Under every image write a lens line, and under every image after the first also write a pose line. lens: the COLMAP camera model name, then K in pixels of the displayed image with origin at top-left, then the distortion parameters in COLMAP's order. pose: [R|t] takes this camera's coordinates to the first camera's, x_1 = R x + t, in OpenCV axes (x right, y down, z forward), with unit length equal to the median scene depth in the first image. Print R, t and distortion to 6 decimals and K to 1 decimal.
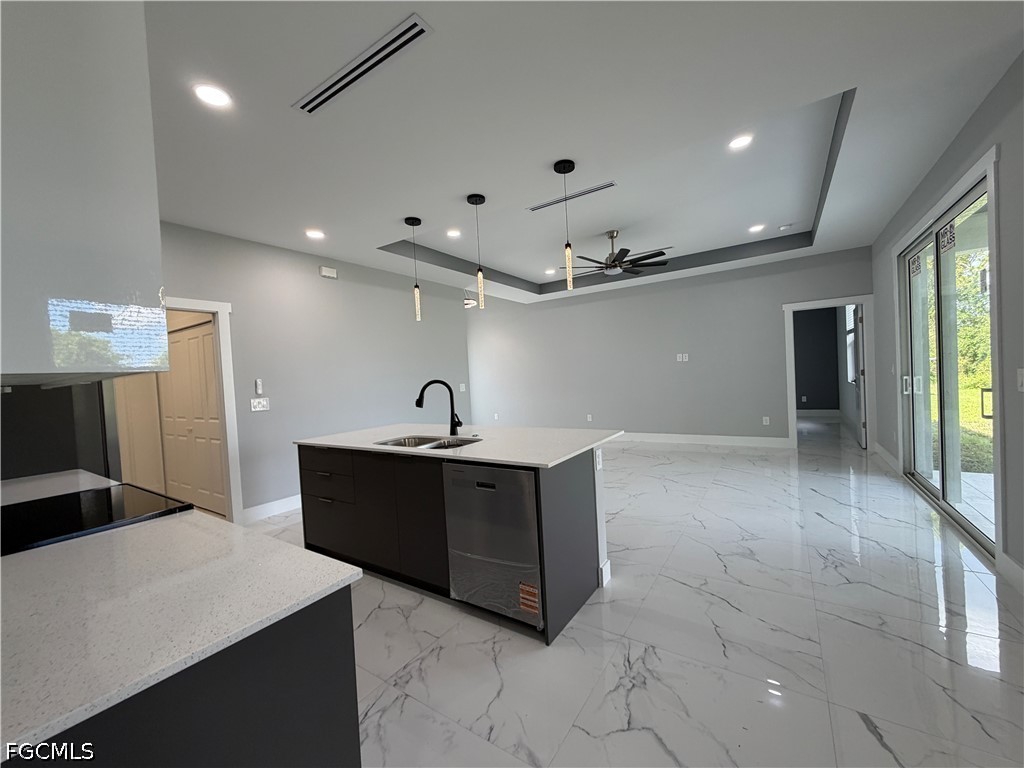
lens RADIAL K [[407.2, 0, 510.9], [0, 407.2, 385.4], [0, 0, 1]] dist [-0.000738, -0.000257]
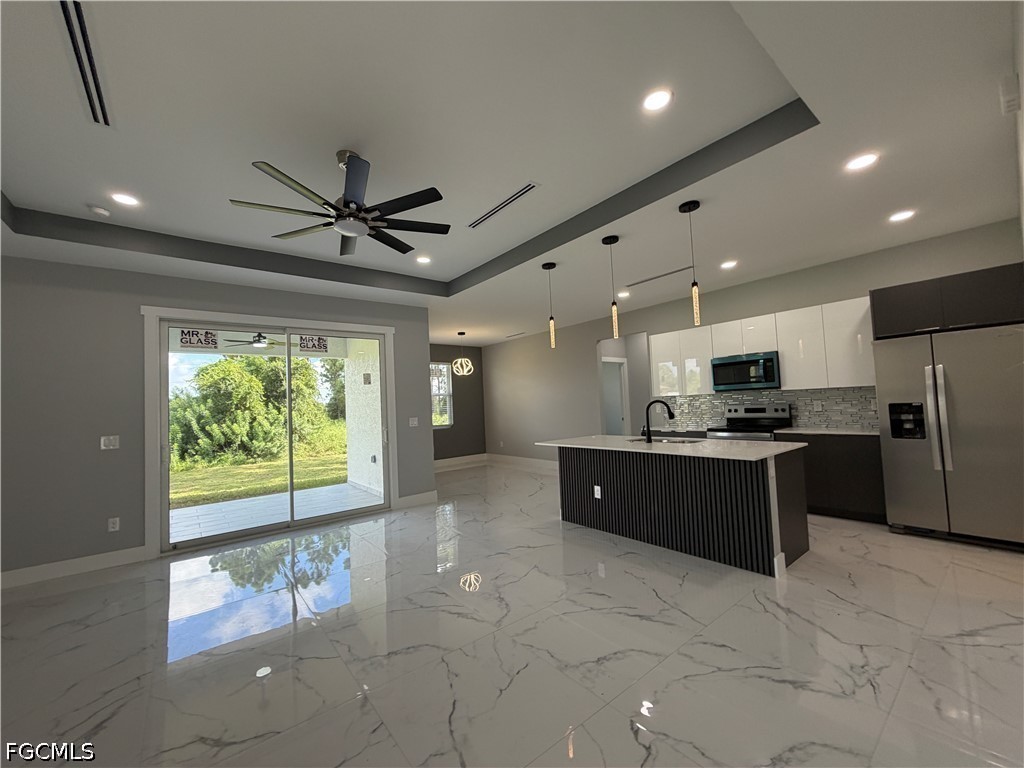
lens RADIAL K [[407.2, 0, 510.9], [0, 407.2, 385.4], [0, 0, 1]] dist [-0.000738, -0.000257]
pose [[-0.945645, 0.111585, 0.305456, -0.101187], [0.104662, 0.993743, -0.039002, -0.043646], [-0.307897, -0.004913, -0.951407, 1.774303]]
